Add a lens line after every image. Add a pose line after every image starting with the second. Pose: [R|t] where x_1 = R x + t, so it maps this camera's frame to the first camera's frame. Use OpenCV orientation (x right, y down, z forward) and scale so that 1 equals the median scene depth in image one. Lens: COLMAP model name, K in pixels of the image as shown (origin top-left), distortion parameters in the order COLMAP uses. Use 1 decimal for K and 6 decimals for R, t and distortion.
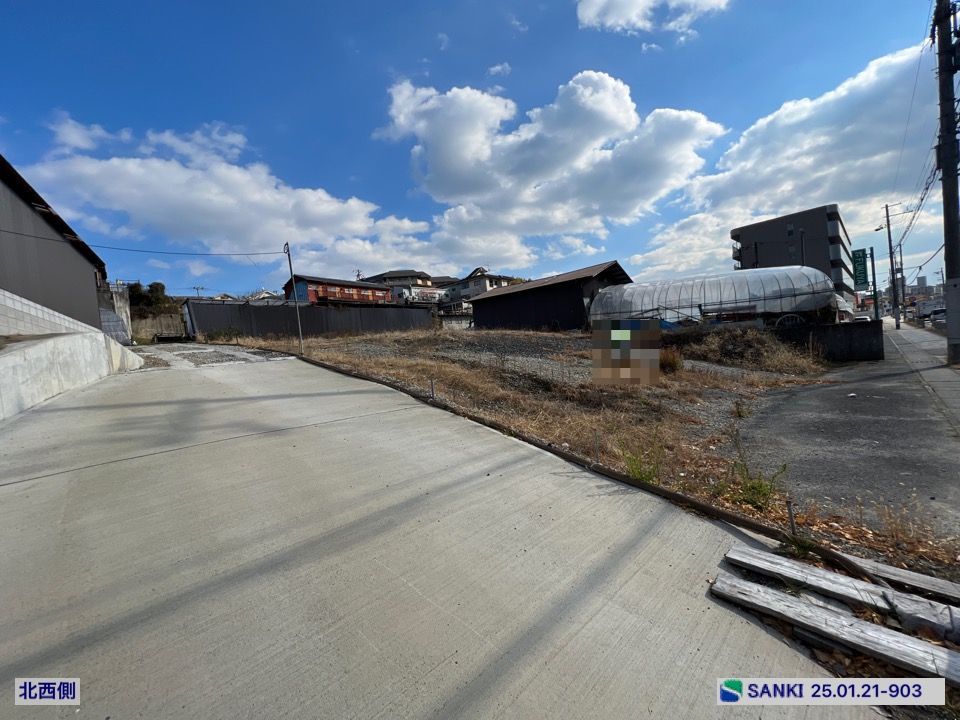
lens RADIAL K [[383.5, 0, 479.7], [0, 383.5, 364.6], [0, 0, 1]] dist [-0.001389, 0.000569]
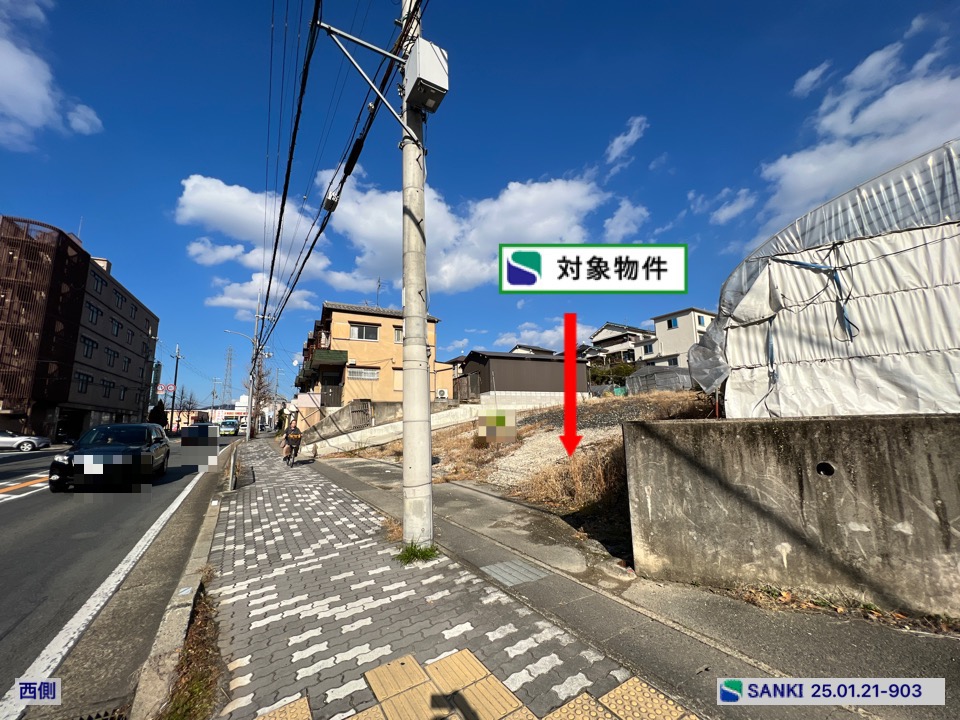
lens RADIAL K [[385.7, 0, 477.0], [0, 385.7, 374.3], [0, 0, 1]] dist [0.023775, -0.000016]
pose [[-0.207964, -0.027240, -0.977757, 0.602839], [0.006599, 0.999550, -0.029250, -0.064018], [0.978114, -0.012535, -0.207691, 0.407136]]
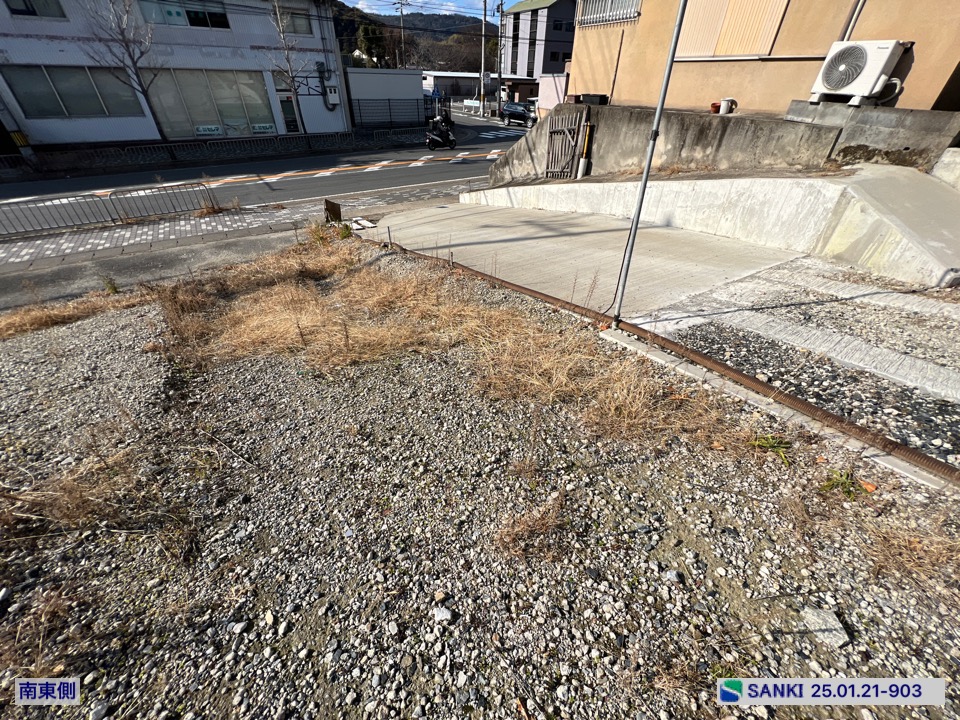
lens RADIAL K [[385.5, 0, 481.7], [0, 385.5, 362.7], [0, 0, 1]] dist [-0.002501, -0.000001]
pose [[-0.978138, -0.049487, 0.201985, -0.117723], [0.084455, 0.793043, 0.603283, -0.059940], [-0.190037, 0.607153, -0.771526, 0.380486]]
